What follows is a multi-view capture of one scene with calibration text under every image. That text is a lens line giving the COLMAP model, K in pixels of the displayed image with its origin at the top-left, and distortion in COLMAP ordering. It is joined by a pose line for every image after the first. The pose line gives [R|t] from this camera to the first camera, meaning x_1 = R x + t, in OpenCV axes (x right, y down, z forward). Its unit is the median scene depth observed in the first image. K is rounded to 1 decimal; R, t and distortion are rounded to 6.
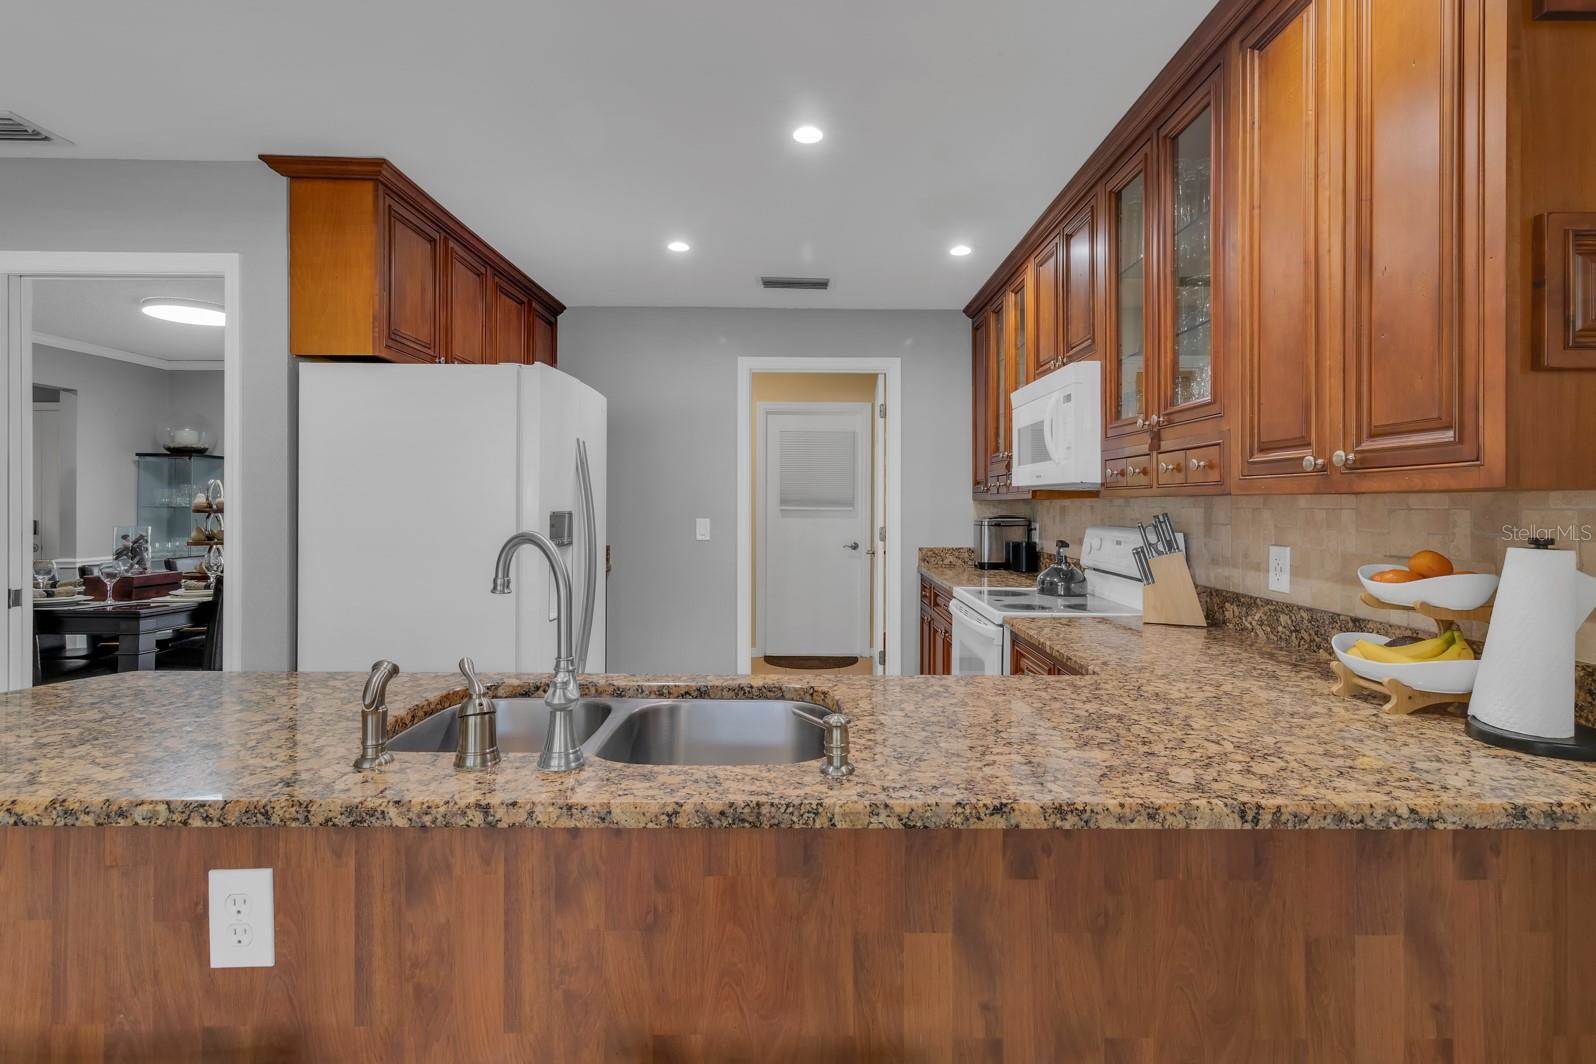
lens RADIAL K [[735.6, 0, 798.0], [0, 735.6, 532.0], [0, 0, 1]] dist [0.000061, 0.000010]
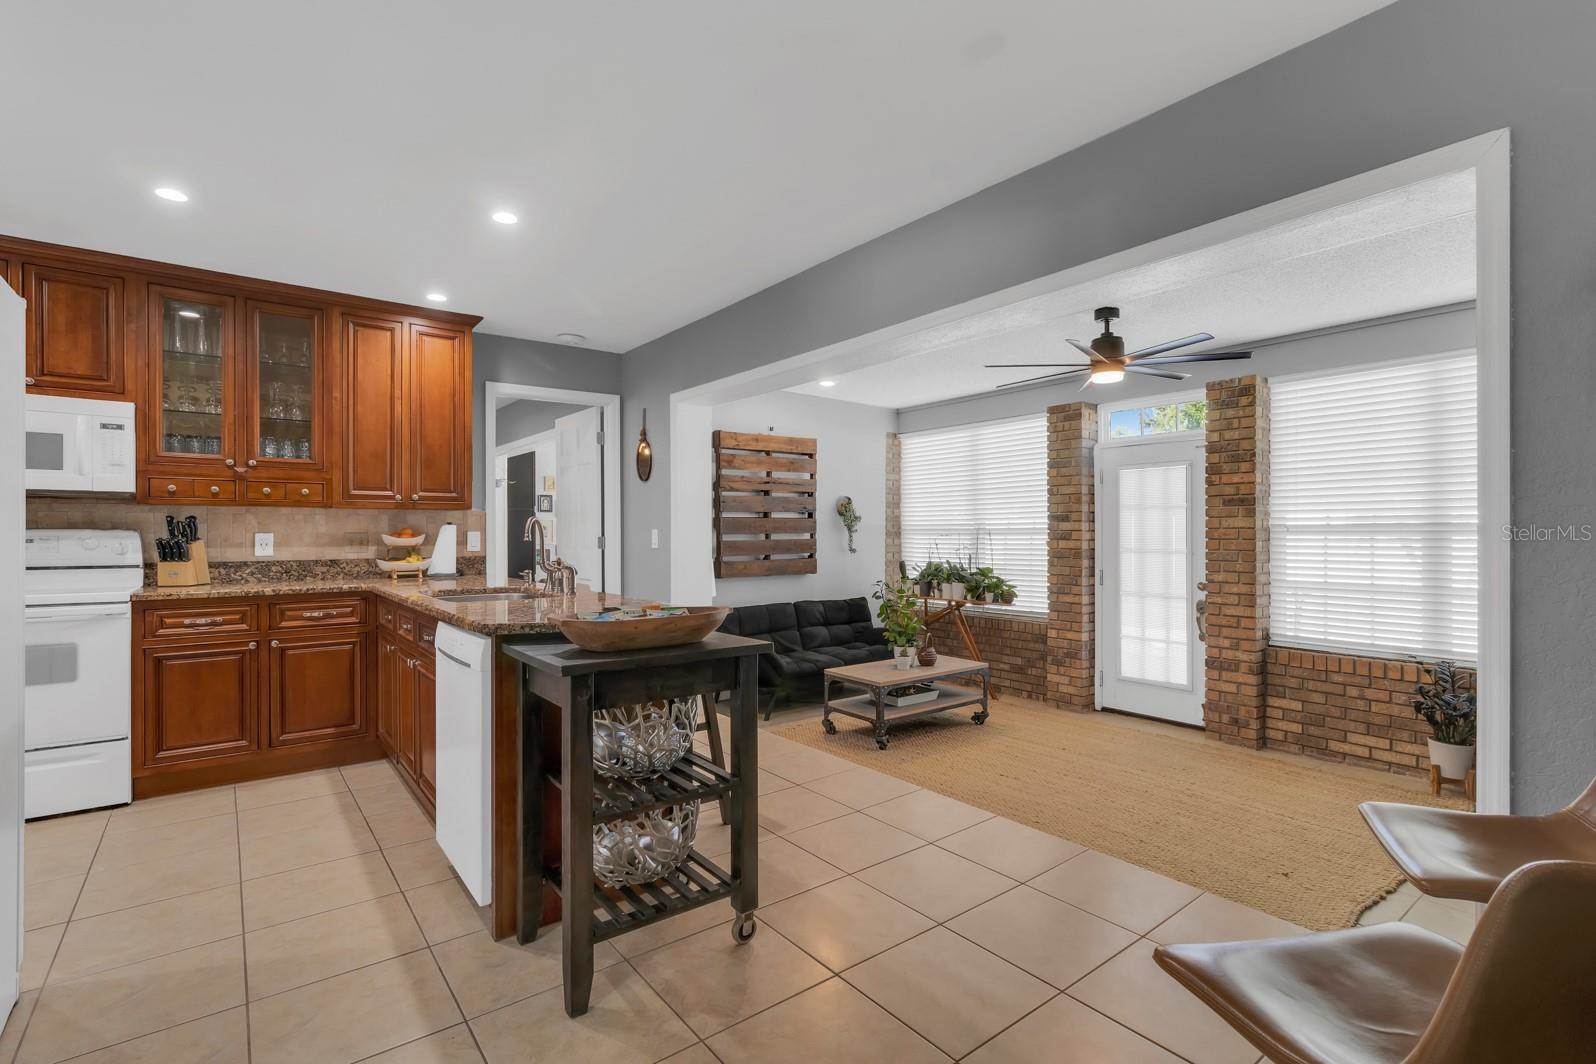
lens RADIAL K [[735.6, 0, 798.0], [0, 735.6, 532.0], [0, 0, 1]] dist [0.000061, 0.000010]
pose [[-0.618361, 0.000322, 0.785894, -1.895664], [0.028960, 0.999330, 0.022377, 0.015655], [-0.785360, 0.036597, -0.617956, 1.170227]]
